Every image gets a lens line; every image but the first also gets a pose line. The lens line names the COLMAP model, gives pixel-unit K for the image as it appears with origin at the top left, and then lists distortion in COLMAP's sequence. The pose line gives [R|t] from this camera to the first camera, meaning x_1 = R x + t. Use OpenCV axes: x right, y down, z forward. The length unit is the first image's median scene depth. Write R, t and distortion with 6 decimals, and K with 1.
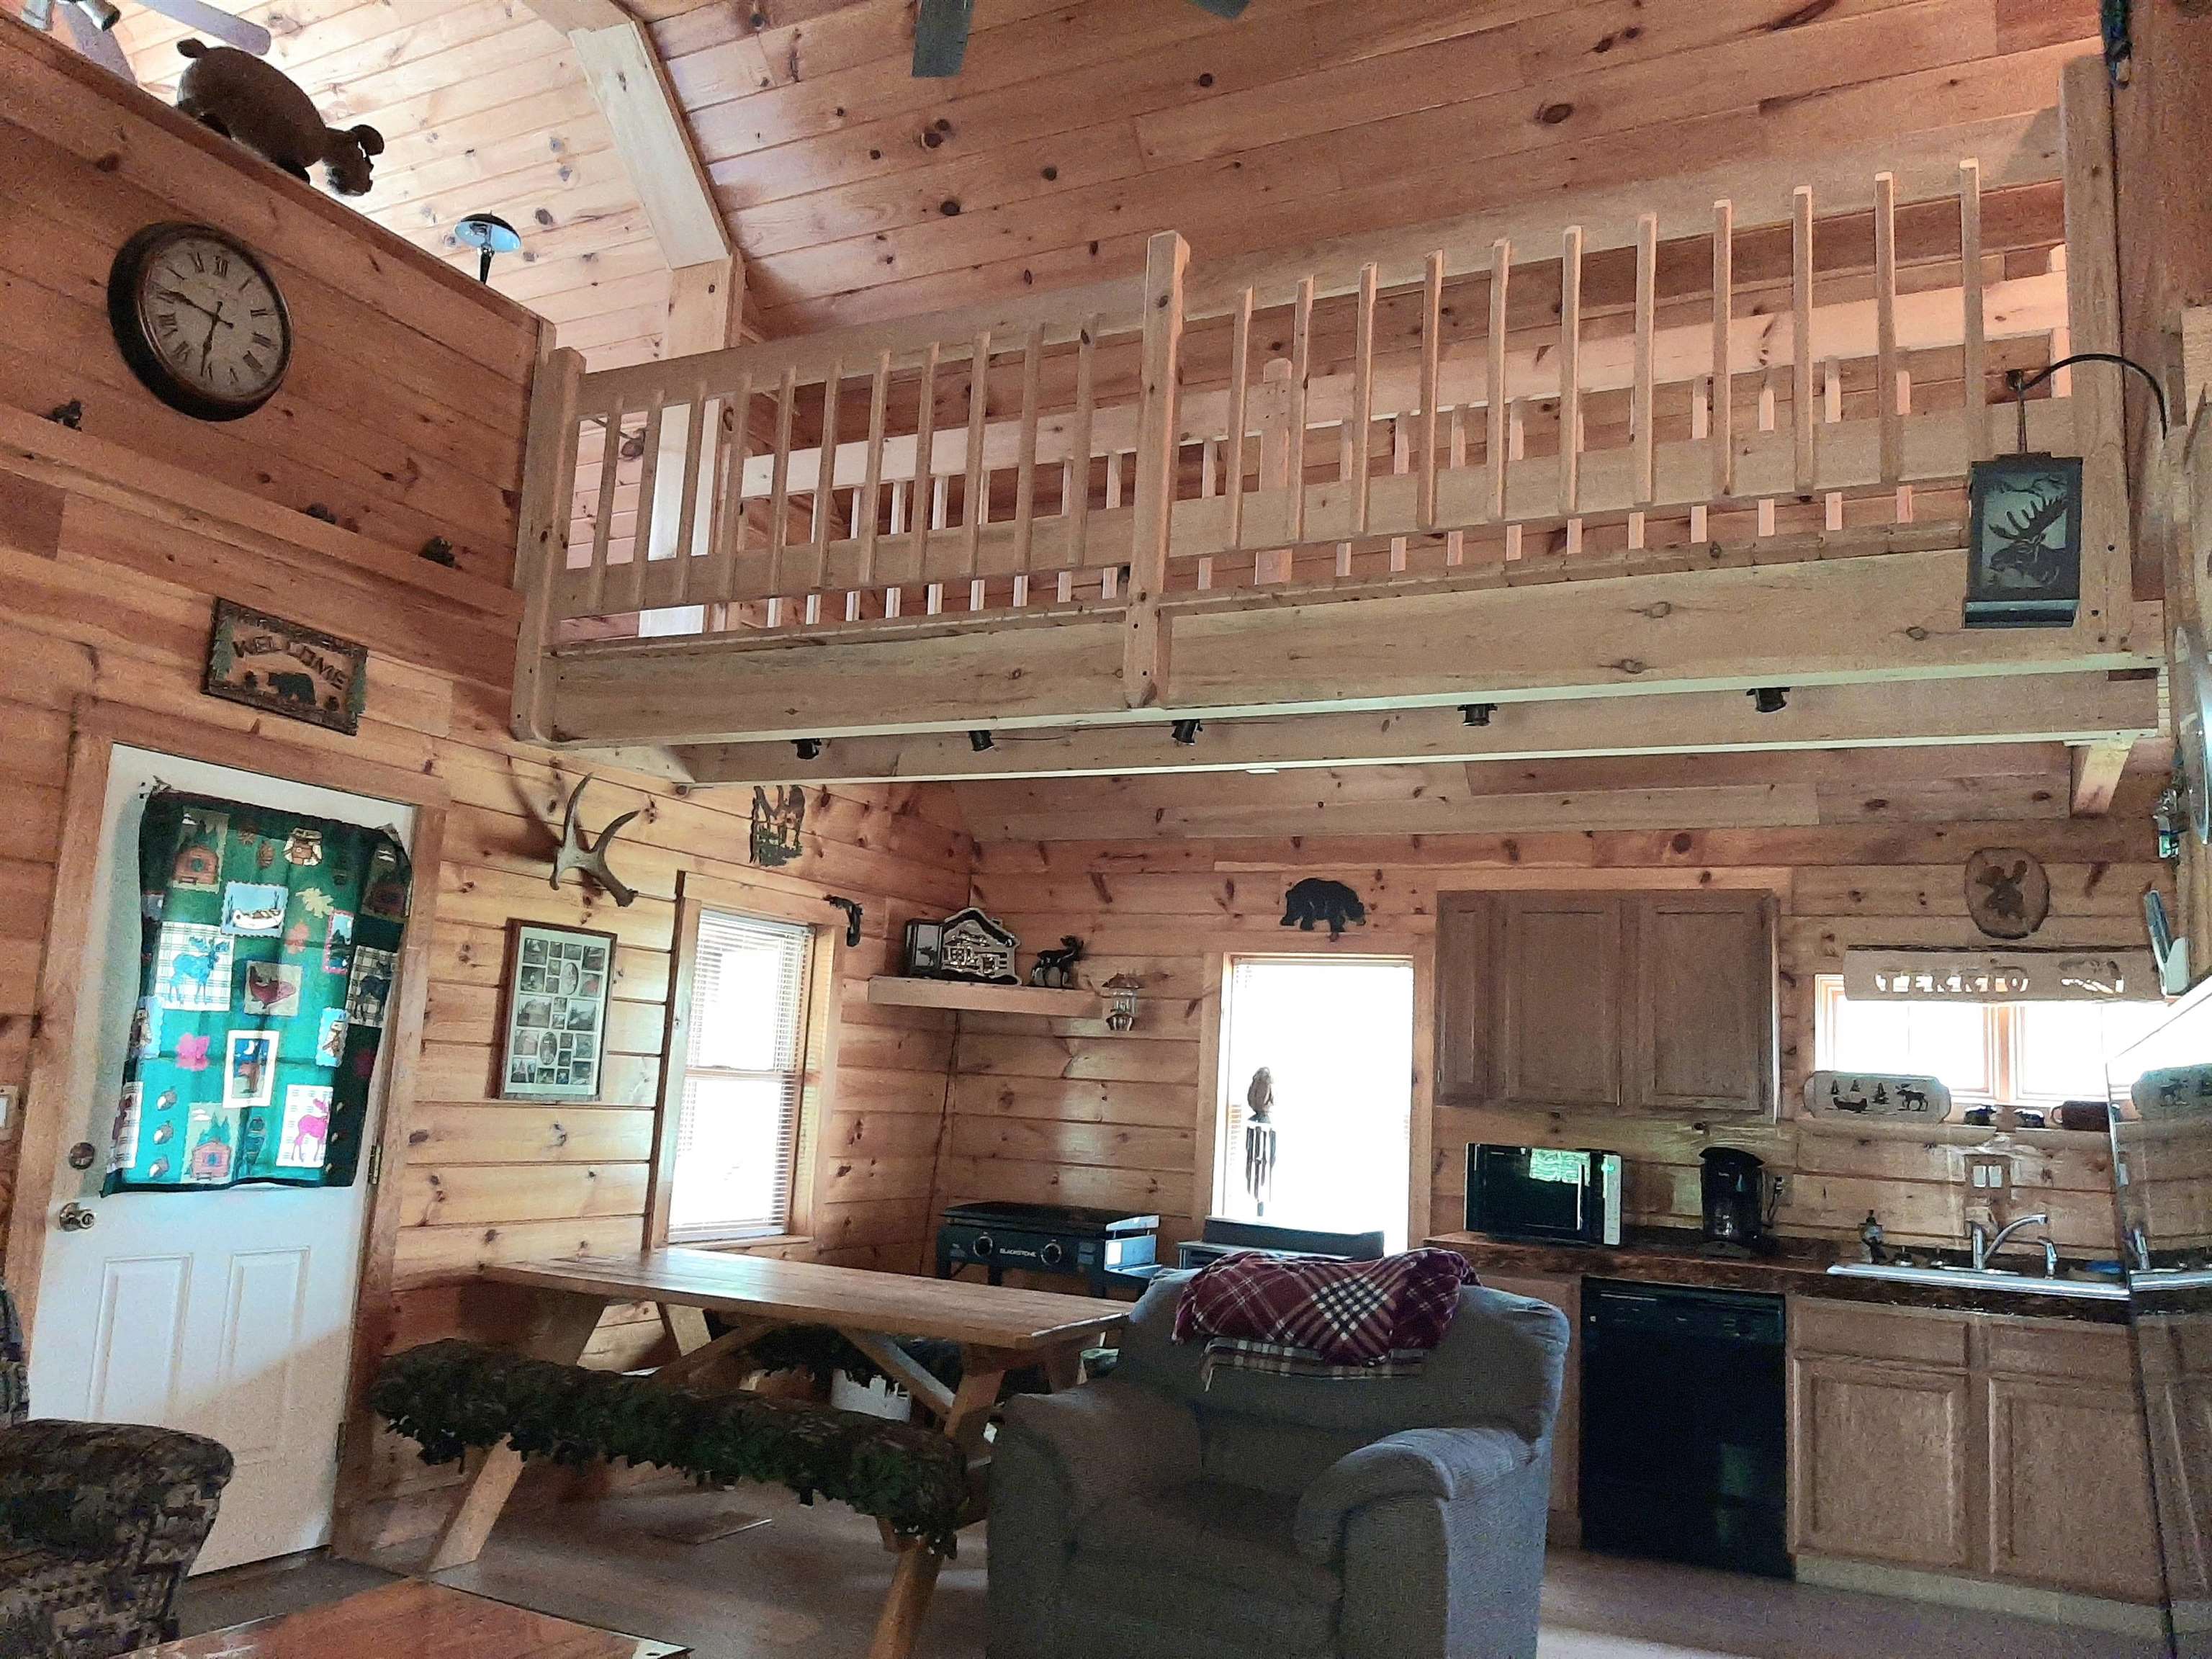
lens RADIAL K [[1704.4, 0, 1093.4], [0, 1704.4, 835.3], [0, 0, 1]] dist [0.074086, -0.131180]
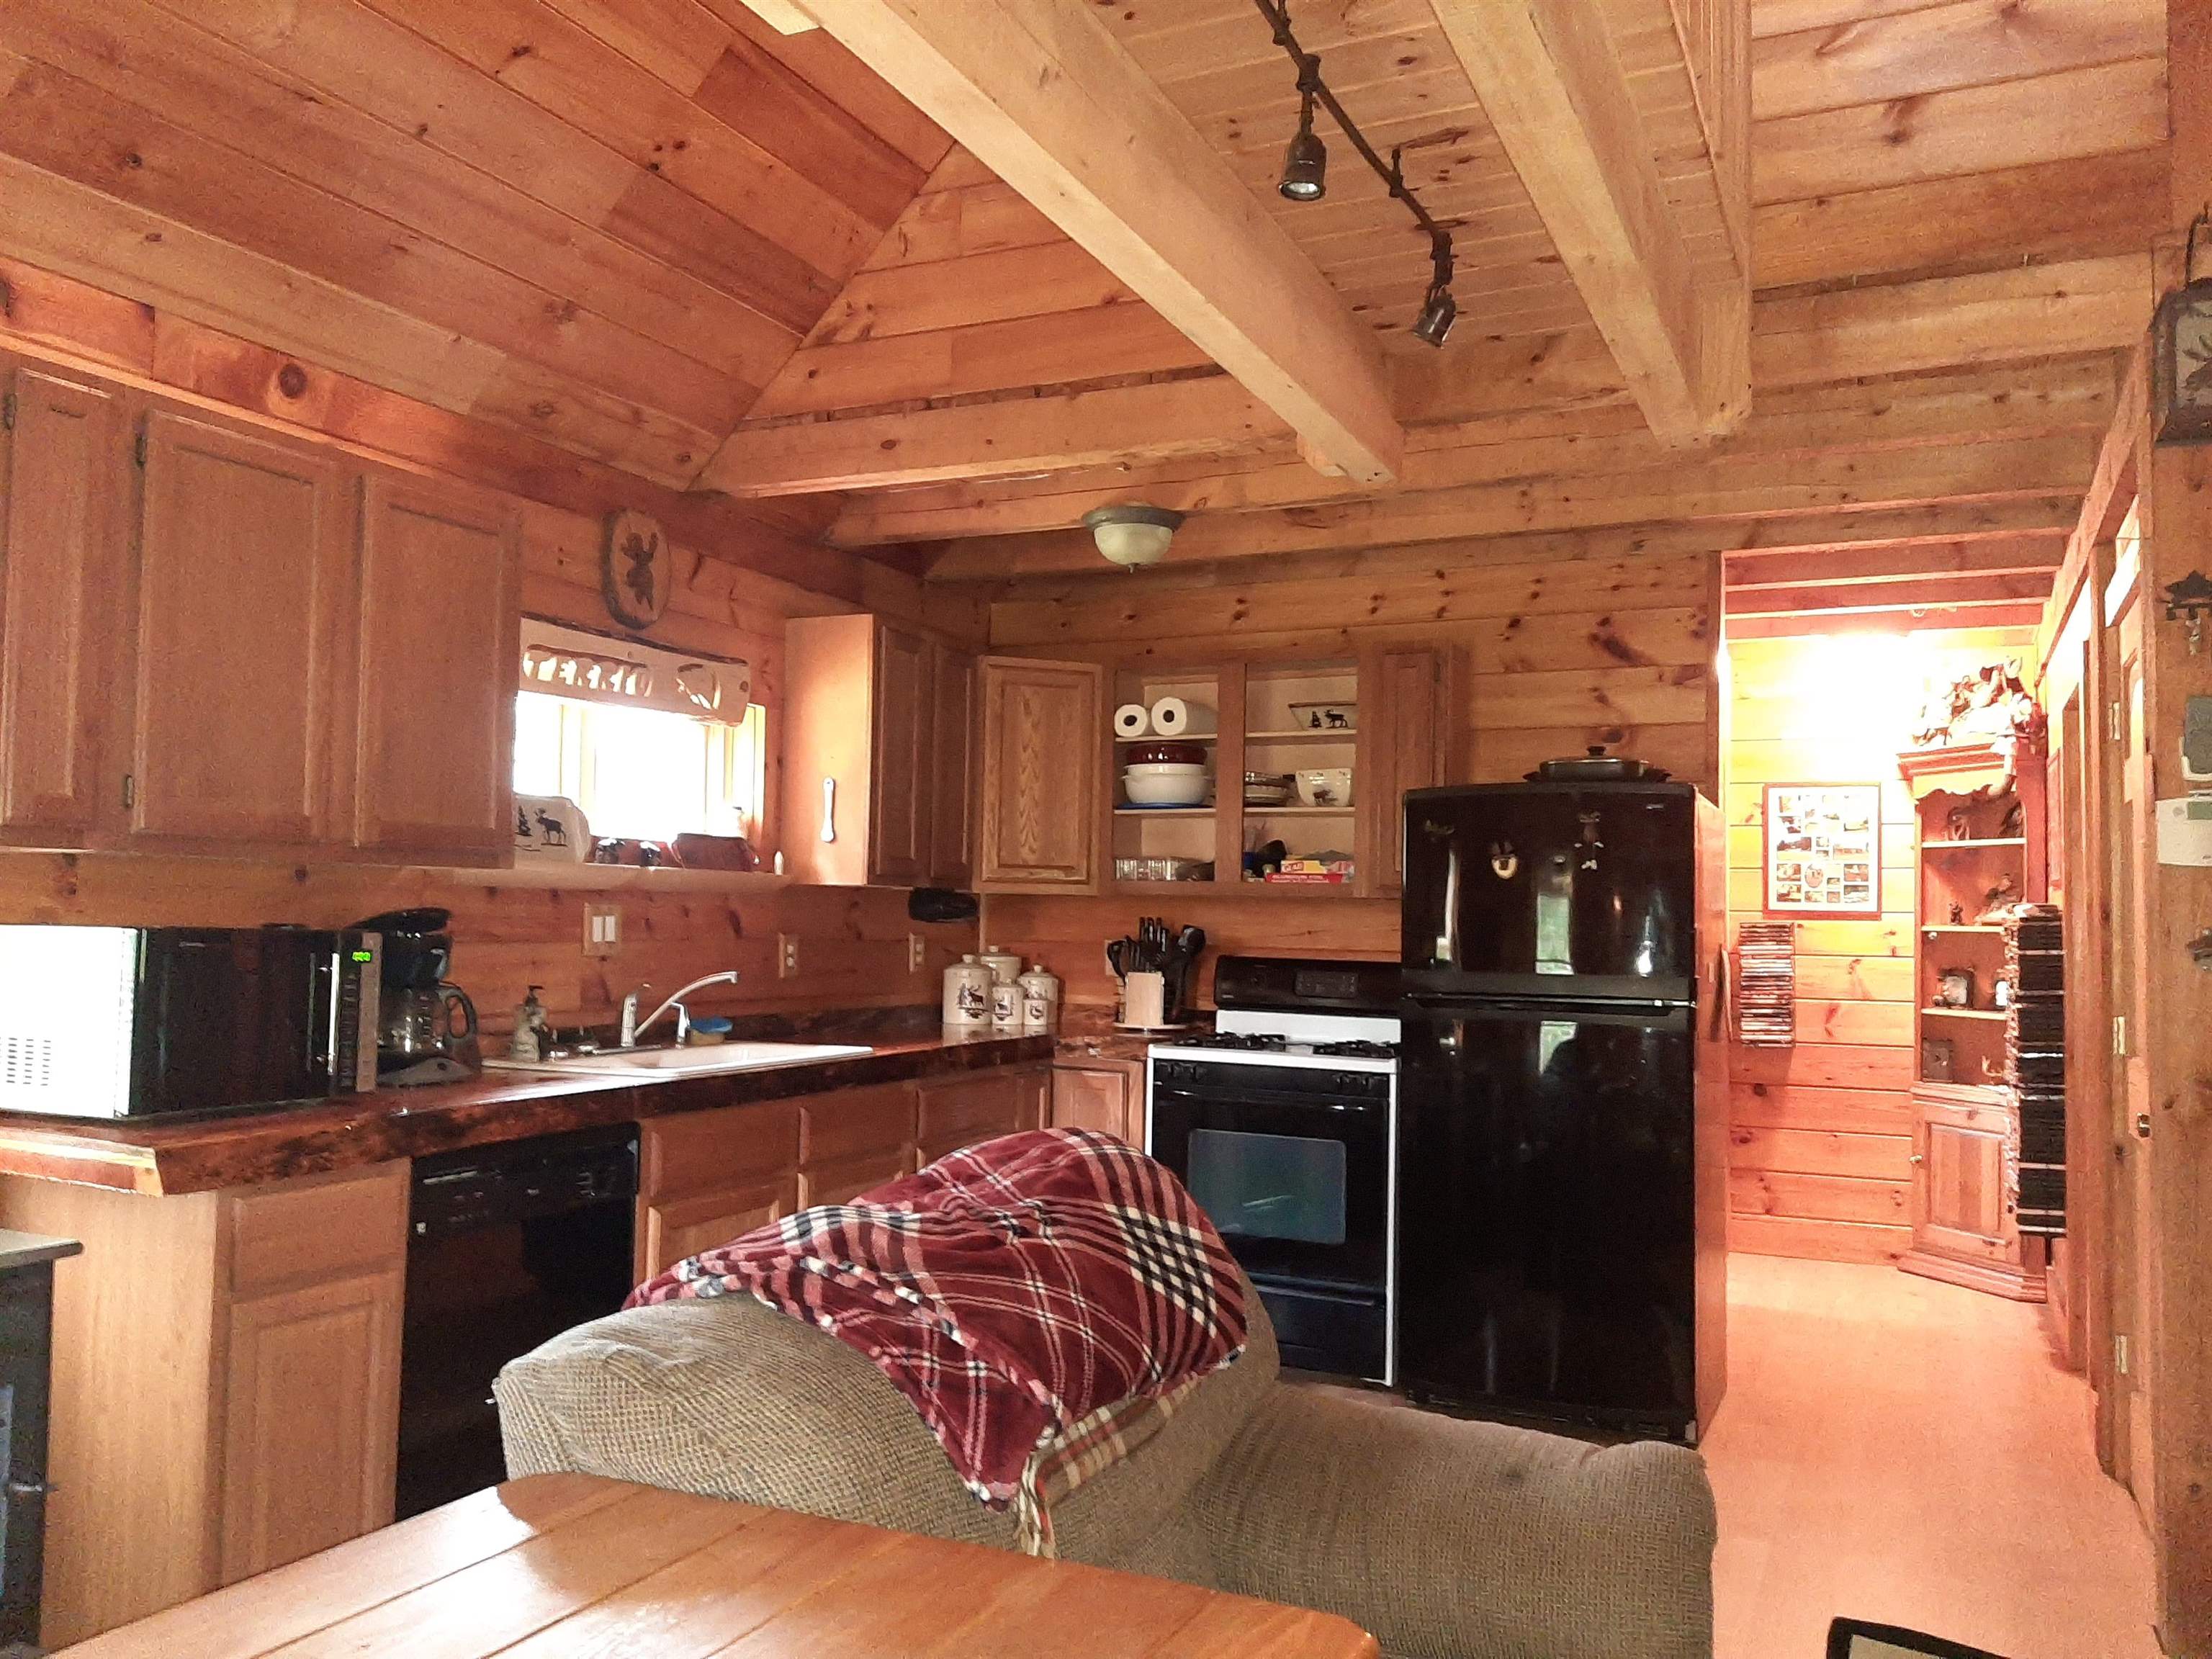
lens RADIAL K [[1704.4, 0, 1103.2], [0, 1704.4, 843.9], [0, 0, 1]] dist [0.074086, -0.131180]
pose [[-0.039001, -0.010658, 0.999182, -0.271577], [-0.168105, 0.985761, 0.003953, 0.124883], [-0.984997, -0.167814, -0.040237, 0.851357]]
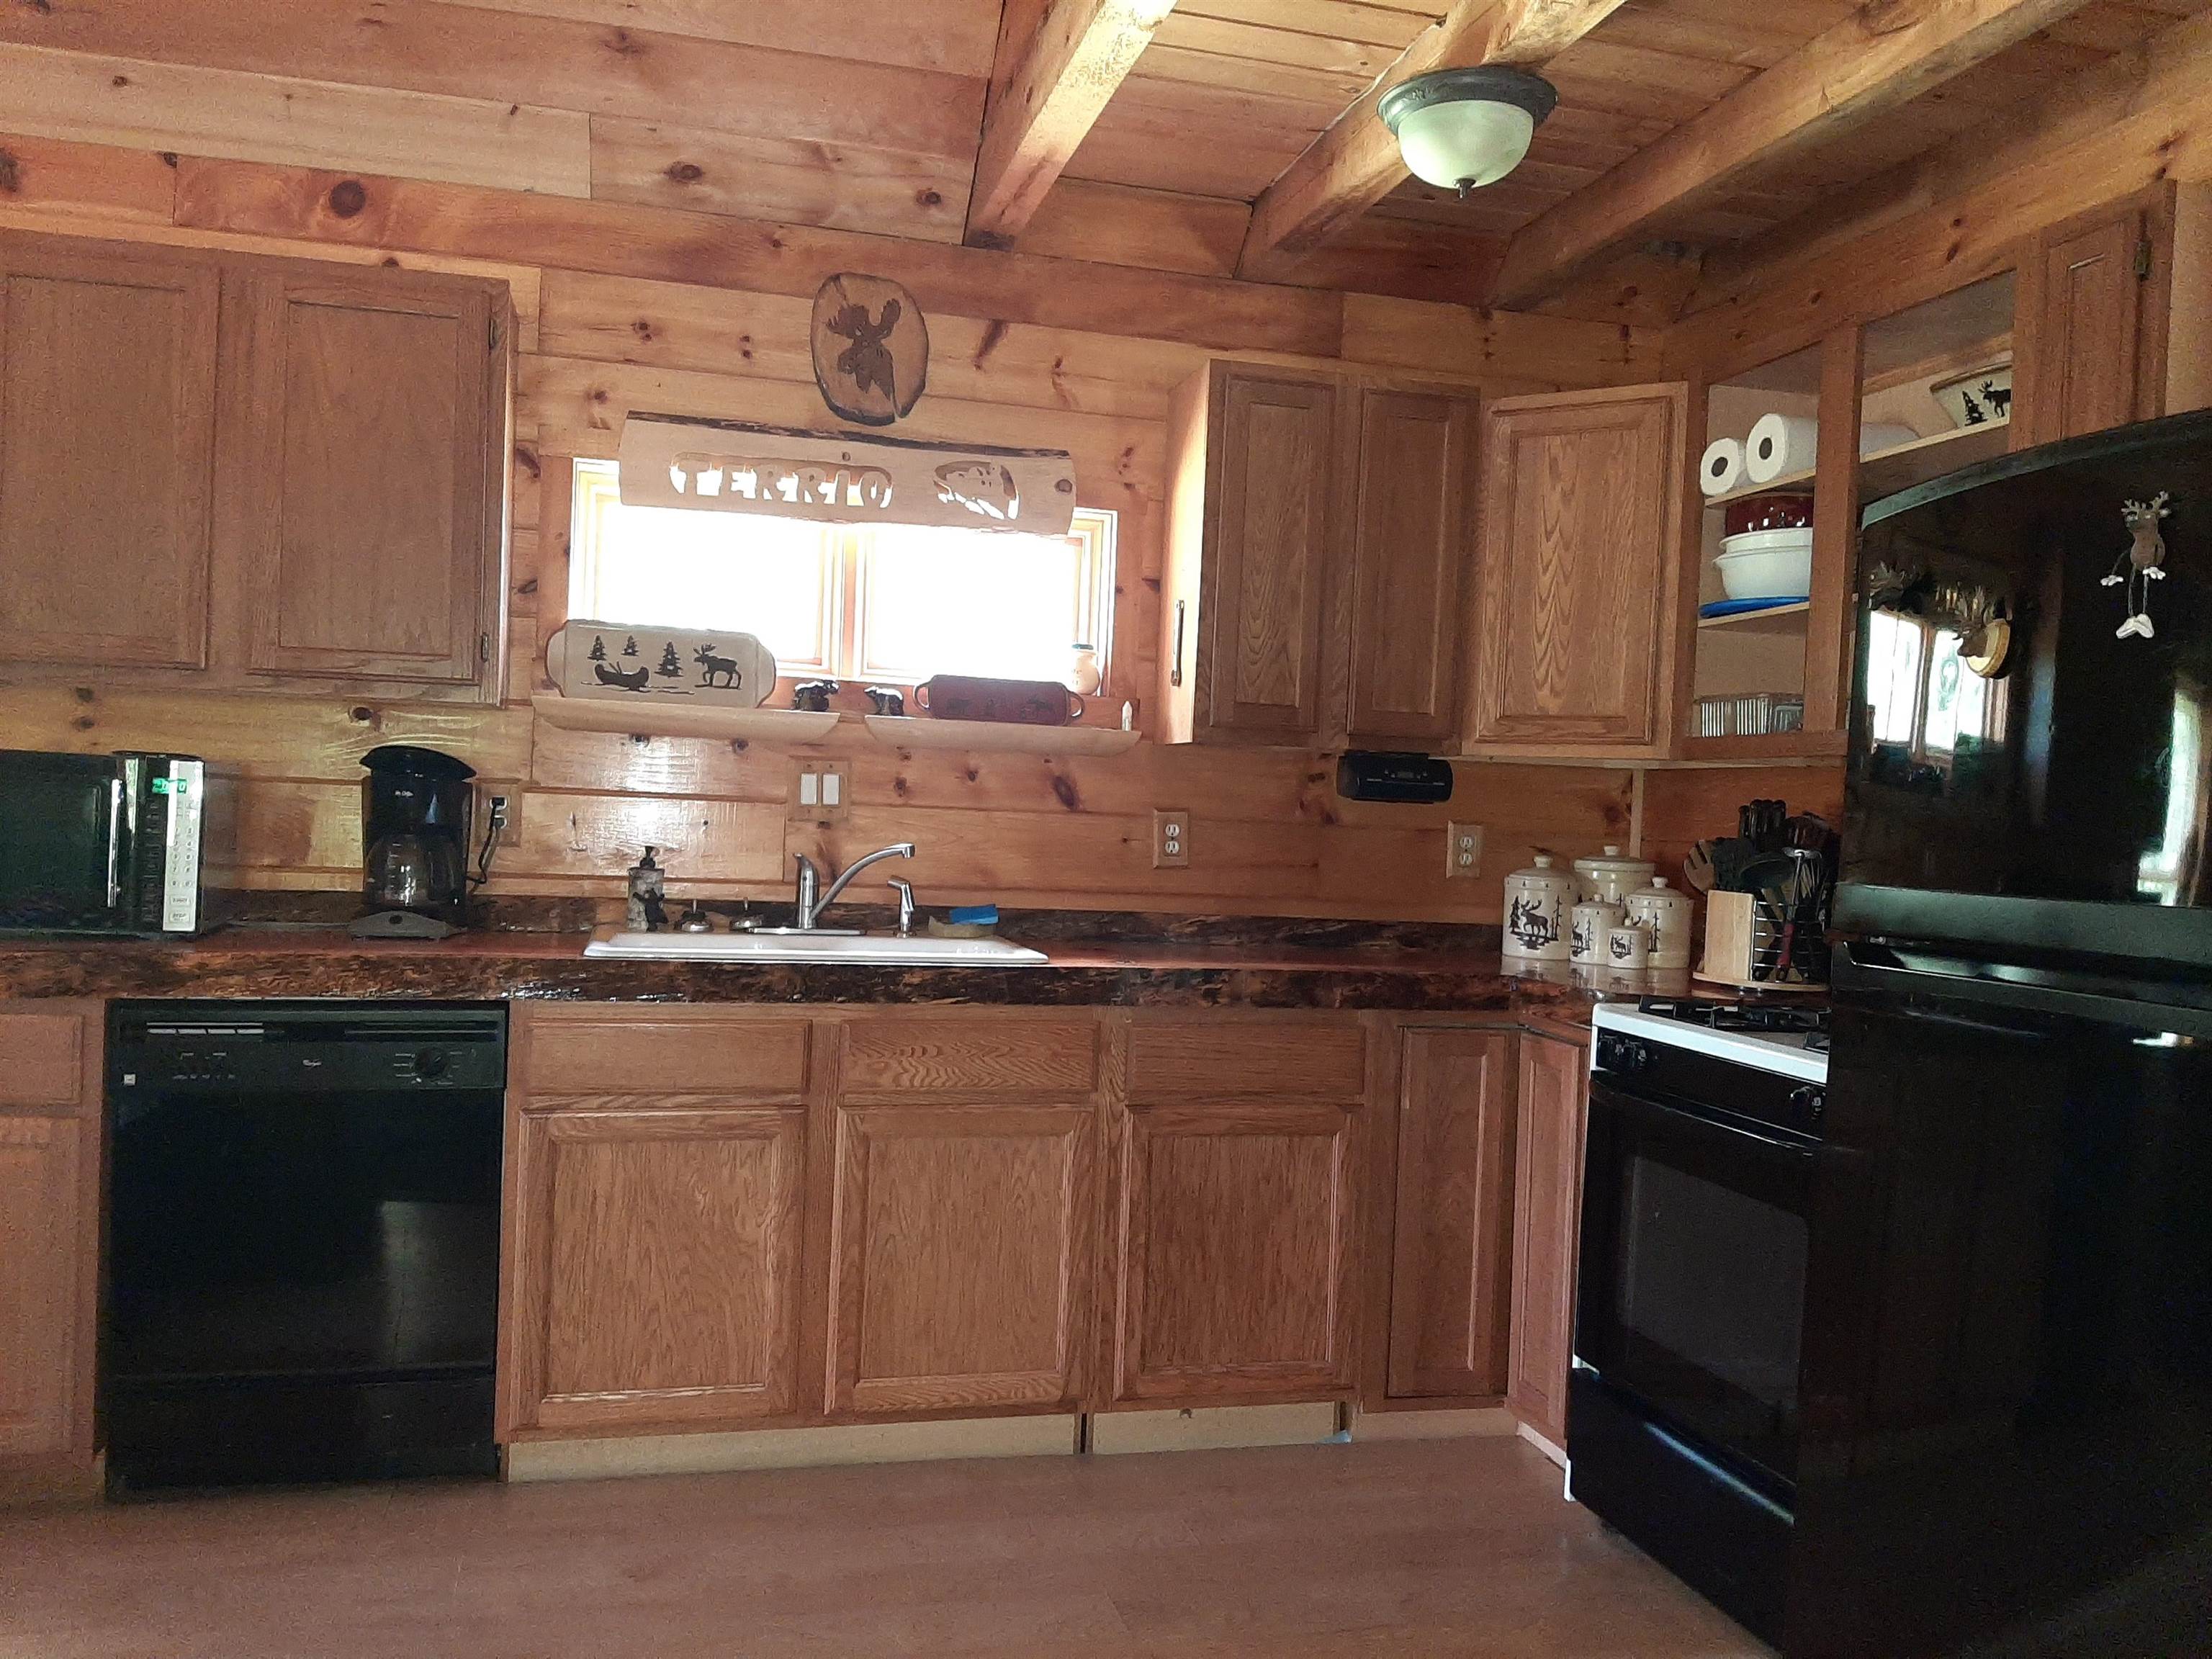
lens RADIAL K [[1704.4, 0, 1110.7], [0, 1704.4, 848.7], [0, 0, 1]] dist [0.074086, -0.131180]
pose [[0.743026, -0.038585, 0.668150, 0.175372], [-0.099654, 0.980829, 0.167463, 0.105353], [-0.661802, -0.191013, 0.724936, 0.472867]]
